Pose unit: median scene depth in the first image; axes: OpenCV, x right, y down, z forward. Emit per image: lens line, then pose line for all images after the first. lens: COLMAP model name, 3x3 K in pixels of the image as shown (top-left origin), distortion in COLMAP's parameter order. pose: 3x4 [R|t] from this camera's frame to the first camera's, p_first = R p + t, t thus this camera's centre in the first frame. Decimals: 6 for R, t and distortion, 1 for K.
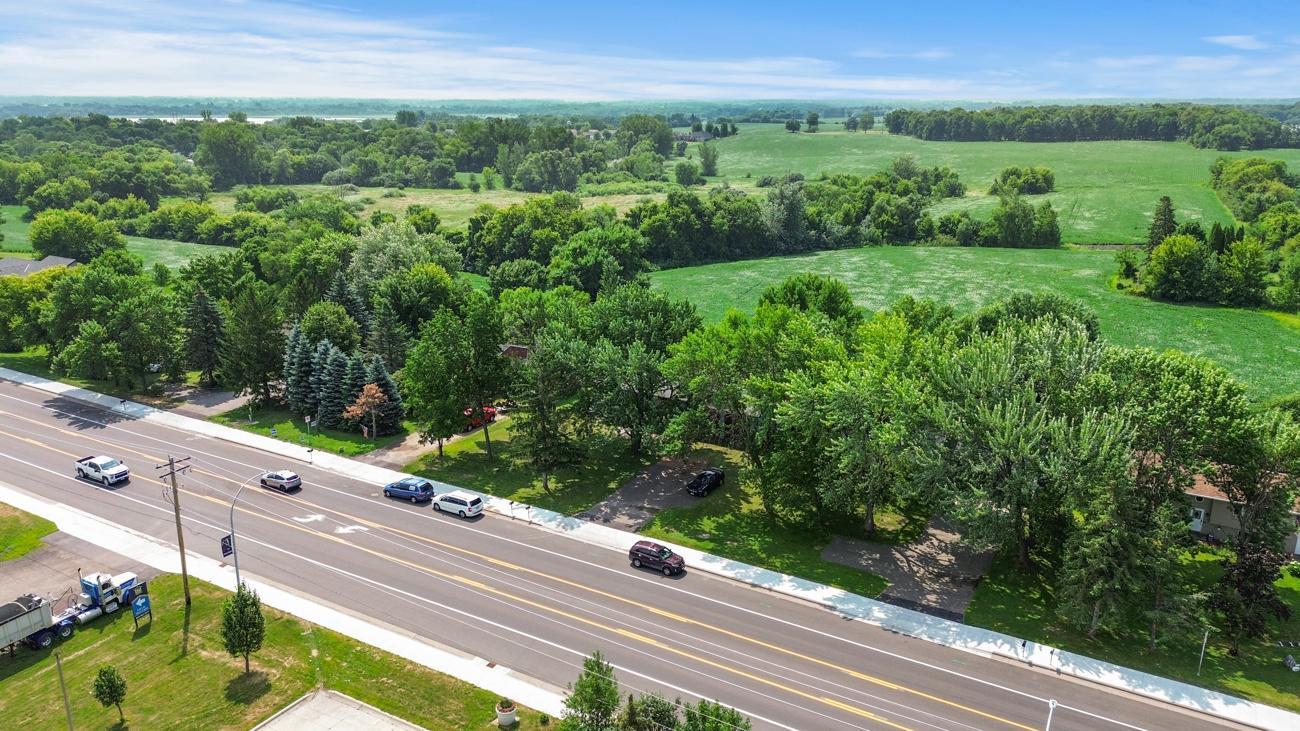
lens RADIAL K [[930.3, 0, 656.0], [0, 930.3, 364.1], [0, 0, 1]] dist [0.060081, -0.073725]
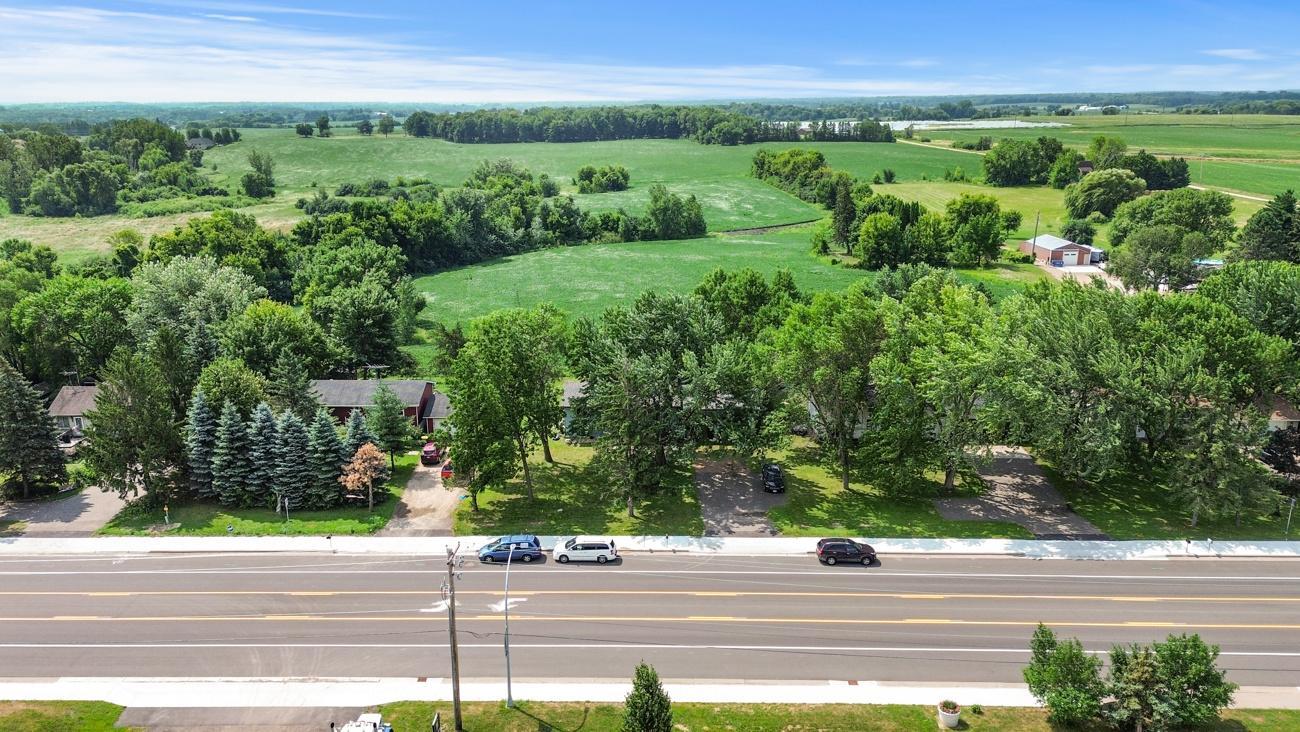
lens RADIAL K [[964.2, 0, 649.0], [0, 964.2, 344.3], [0, 0, 1]] dist [0.069871, -0.088512]
pose [[0.876564, -0.125422, 0.464655, -0.369015], [0.139574, 0.990204, 0.003977, -0.027551], [-0.460602, 0.061367, 0.885483, 0.087579]]
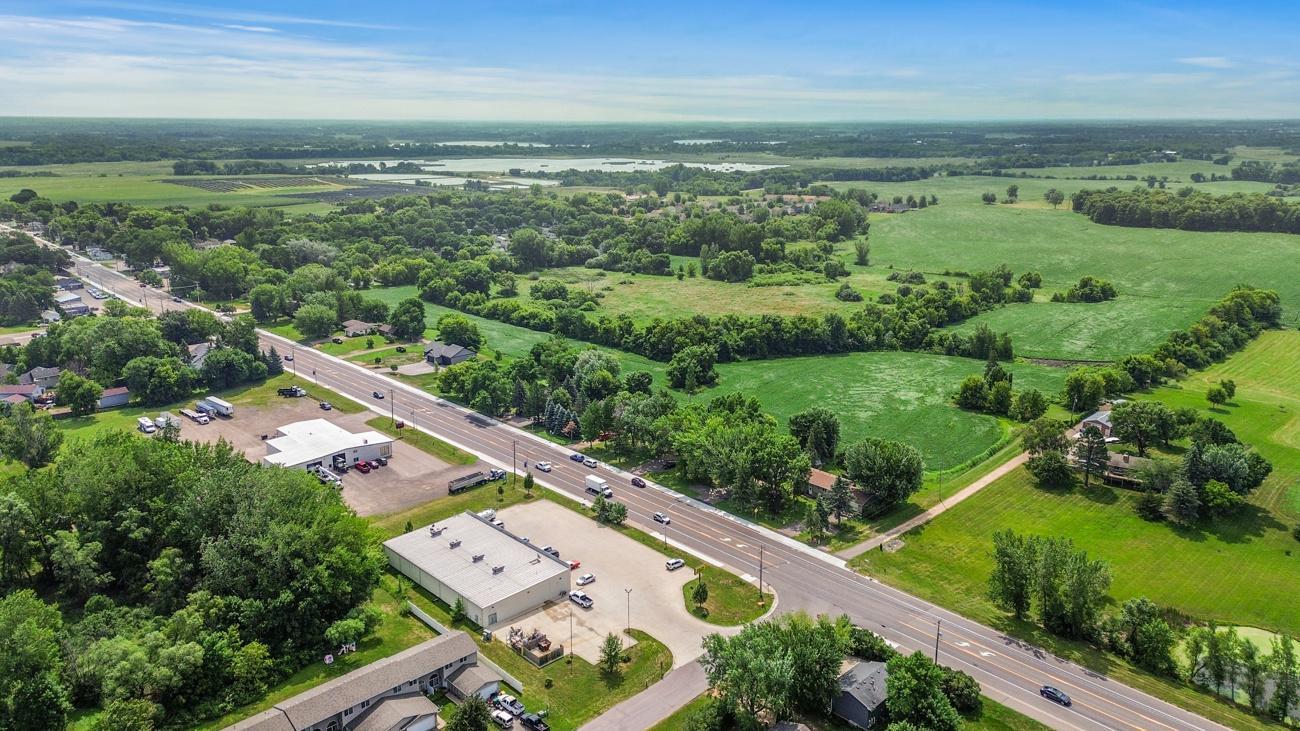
lens RADIAL K [[930.3, 0, 656.0], [0, 930.3, 364.1], [0, 0, 1]] dist [0.060081, -0.073725]
pose [[0.960502, 0.069434, -0.269470, 0.615731], [-0.074277, 0.997207, -0.007804, -0.132131], [0.268176, 0.027511, 0.962977, -1.482696]]
